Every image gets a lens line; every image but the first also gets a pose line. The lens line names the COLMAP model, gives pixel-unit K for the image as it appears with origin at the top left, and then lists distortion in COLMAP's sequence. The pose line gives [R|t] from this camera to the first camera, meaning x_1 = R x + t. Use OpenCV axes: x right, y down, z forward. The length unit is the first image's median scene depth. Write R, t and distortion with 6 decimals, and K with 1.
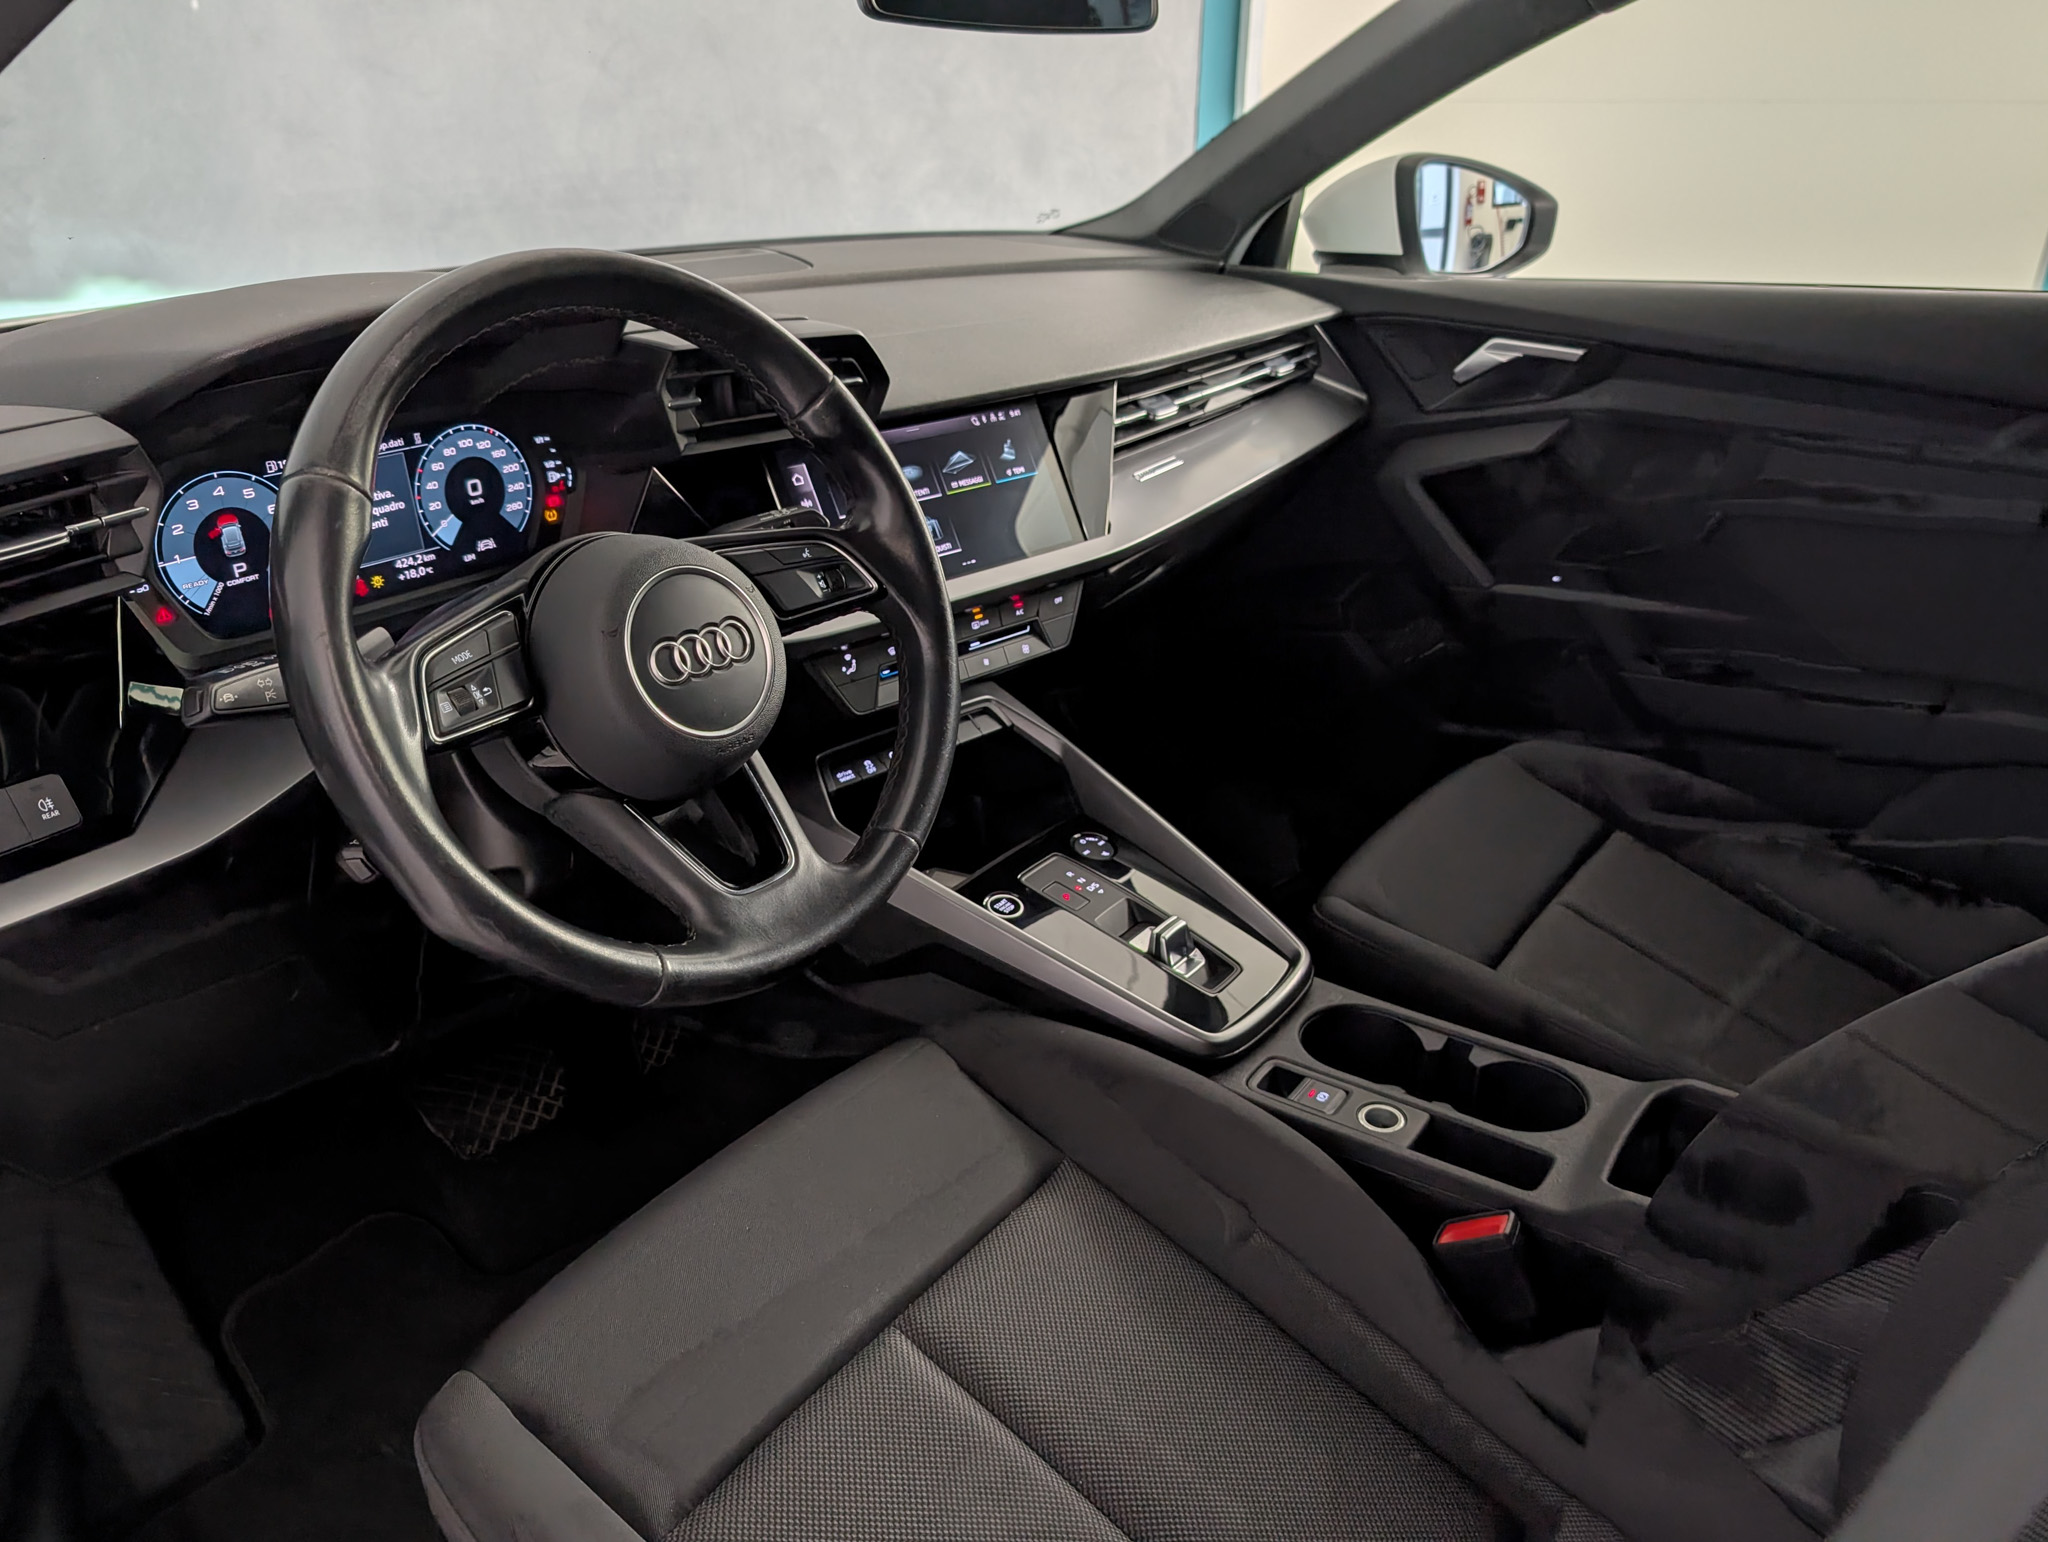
lens RADIAL K [[1495.8, 0, 1024.0], [0, 1495.8, 771.0], [0, 0, 1]] dist [0.036464, -0.030635]
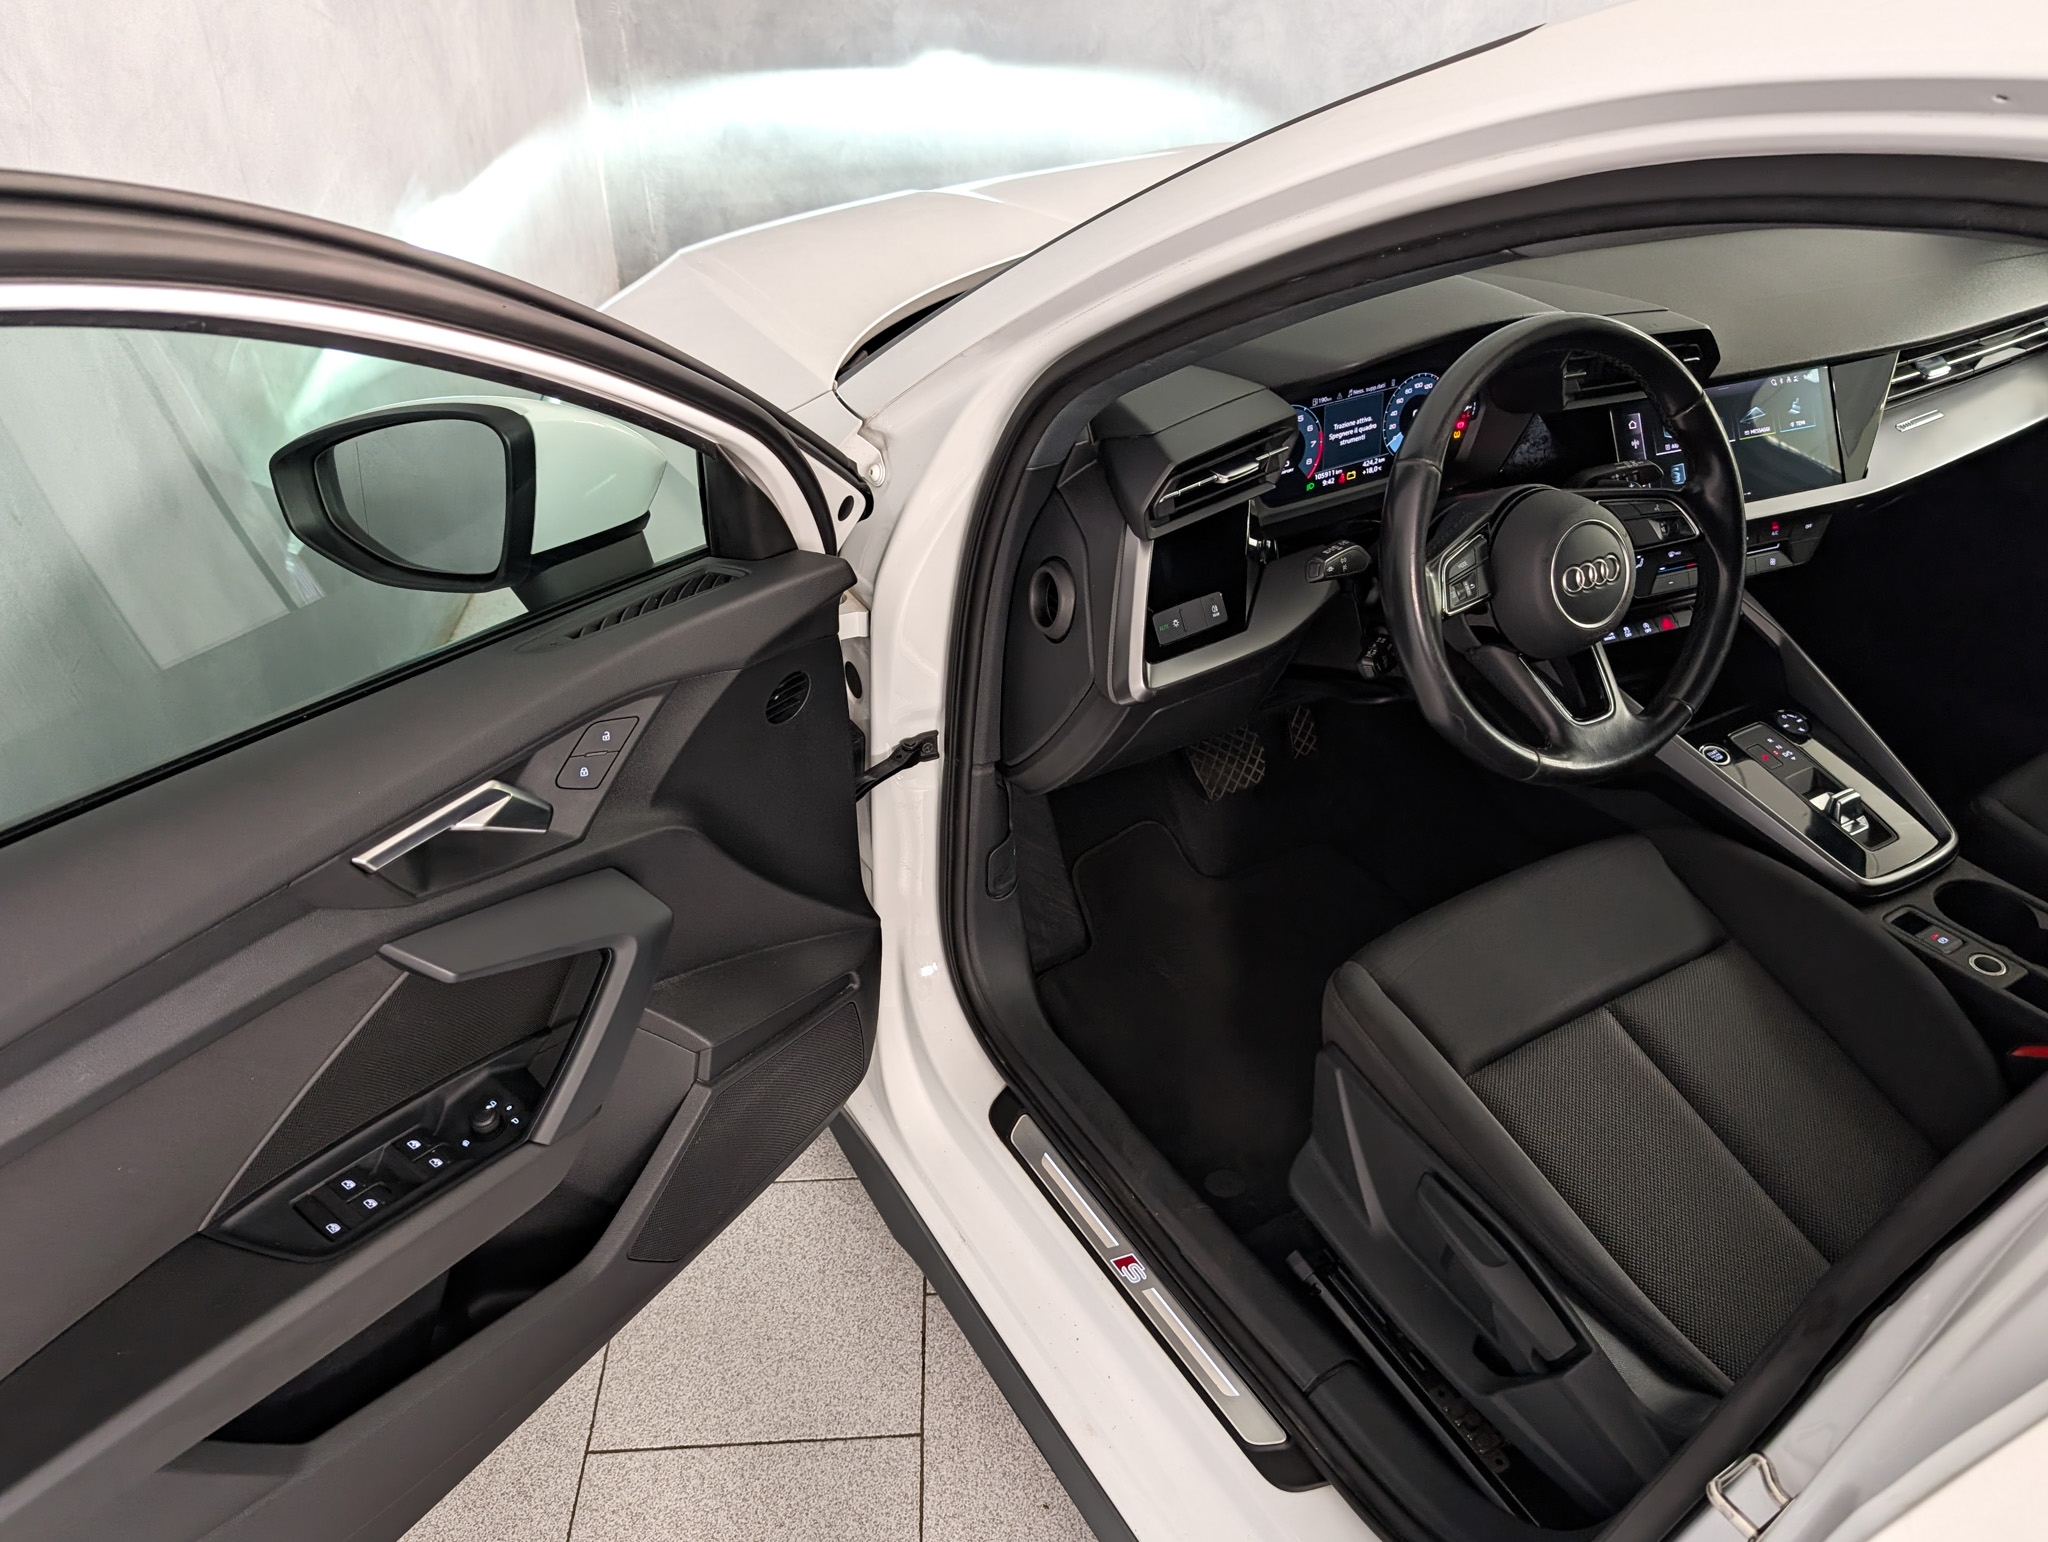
lens RADIAL K [[1581.9, 0, 1049.3], [0, 1581.9, 767.4], [0, 0, 1]] dist [0.014483, -0.008909]
pose [[0.925516, 0.202592, -0.319962, -0.126615], [-0.152503, 0.972726, 0.174778, -0.065959], [0.346644, -0.112965, 0.931169, -0.625475]]
